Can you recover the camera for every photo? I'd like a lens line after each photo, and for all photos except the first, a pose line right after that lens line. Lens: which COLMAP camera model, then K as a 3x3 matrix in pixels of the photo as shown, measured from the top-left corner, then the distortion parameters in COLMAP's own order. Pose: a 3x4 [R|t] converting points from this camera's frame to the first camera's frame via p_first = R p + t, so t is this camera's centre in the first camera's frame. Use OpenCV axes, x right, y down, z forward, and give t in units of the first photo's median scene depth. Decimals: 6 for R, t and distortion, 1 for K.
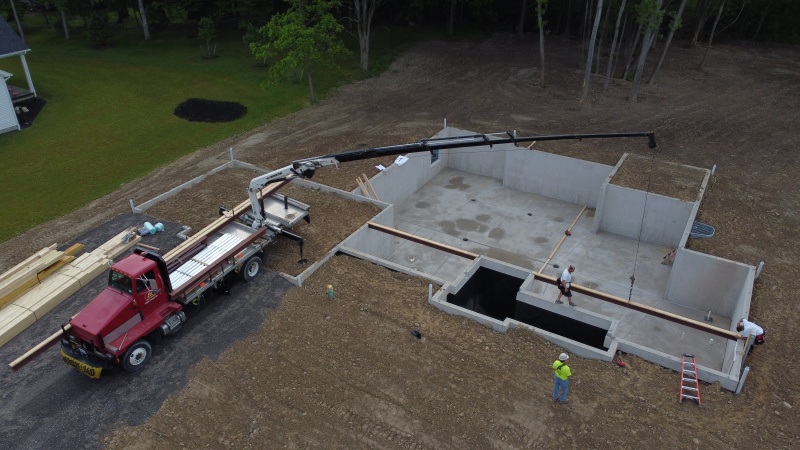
lens RADIAL K [[602.5, 0, 400.0], [0, 602.5, 225.0], [0, 0, 1]] dist [0.002392, -0.002616]
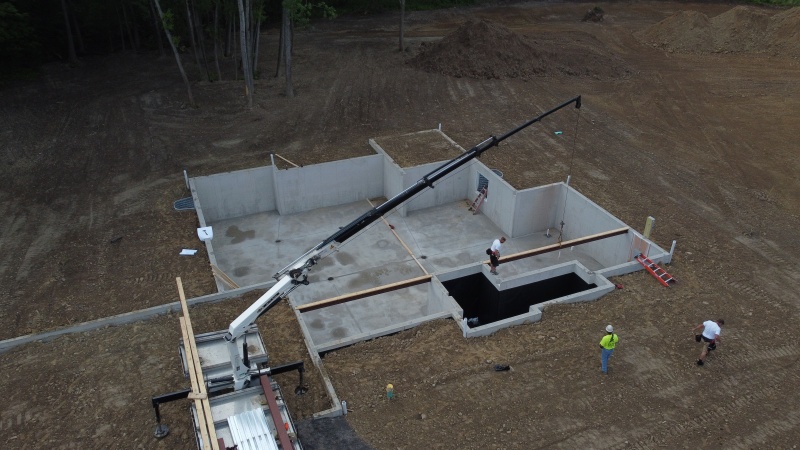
lens RADIAL K [[602.5, 0, 400.0], [0, 602.5, 225.0], [0, 0, 1]] dist [0.002392, -0.002616]
pose [[0.596626, -0.404590, 0.693069, -0.383242], [0.399842, 0.898655, 0.180402, -0.153893], [-0.695819, 0.169486, 0.697933, 0.256820]]
